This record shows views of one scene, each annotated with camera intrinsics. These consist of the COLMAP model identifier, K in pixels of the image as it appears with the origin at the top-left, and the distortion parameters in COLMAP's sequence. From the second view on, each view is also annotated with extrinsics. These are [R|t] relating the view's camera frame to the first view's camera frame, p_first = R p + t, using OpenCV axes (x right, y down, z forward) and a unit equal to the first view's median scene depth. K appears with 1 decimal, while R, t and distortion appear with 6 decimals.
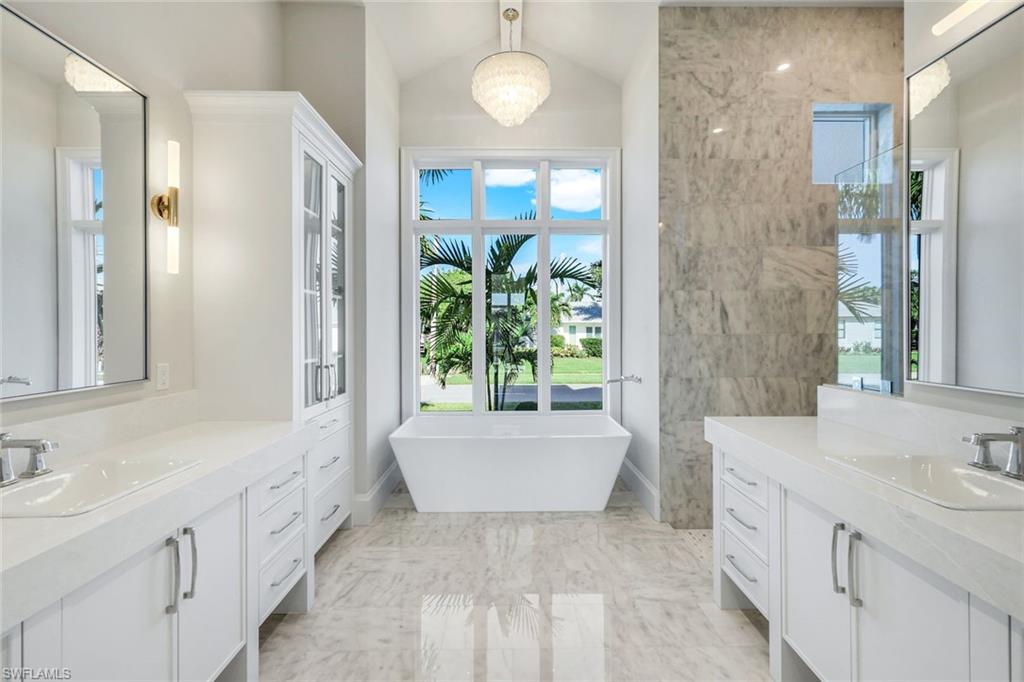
lens RADIAL K [[461.3, 0, 515.5], [0, 461.3, 333.9], [0, 0, 1]] dist [0.001013, -0.000009]
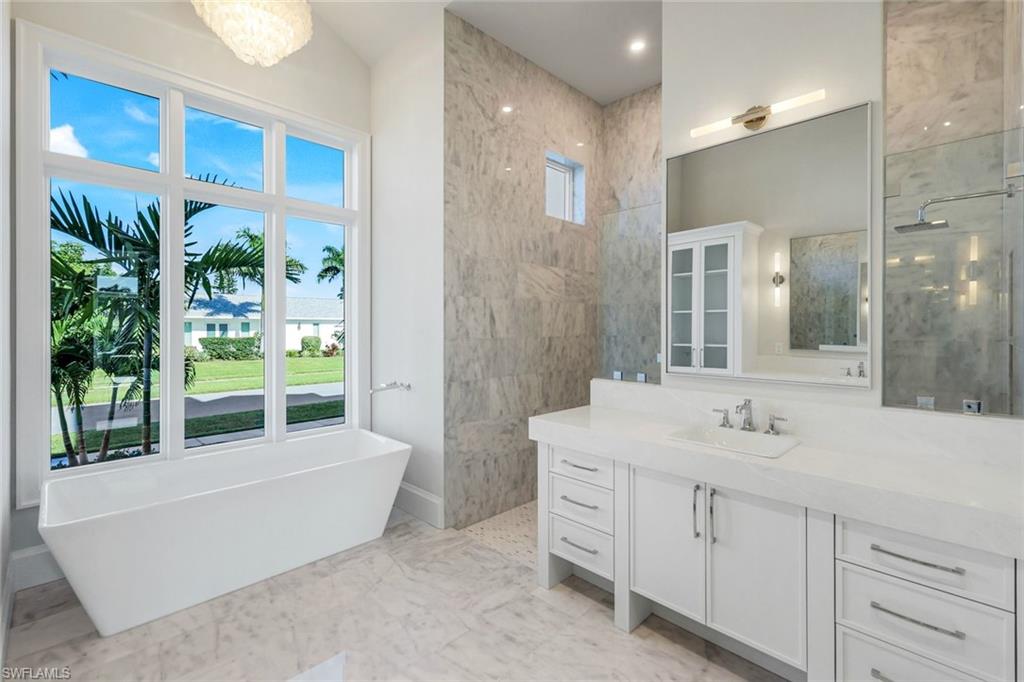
lens RADIAL K [[457.9, 0, 516.7], [0, 457.9, 330.0], [0, 0, 1]] dist [0.004215, 0.000105]
pose [[0.704831, -0.002176, 0.709371, -0.275583], [0.002824, 0.999996, 0.000261, -0.019149], [-0.709369, 0.001819, 0.704835, 0.196680]]
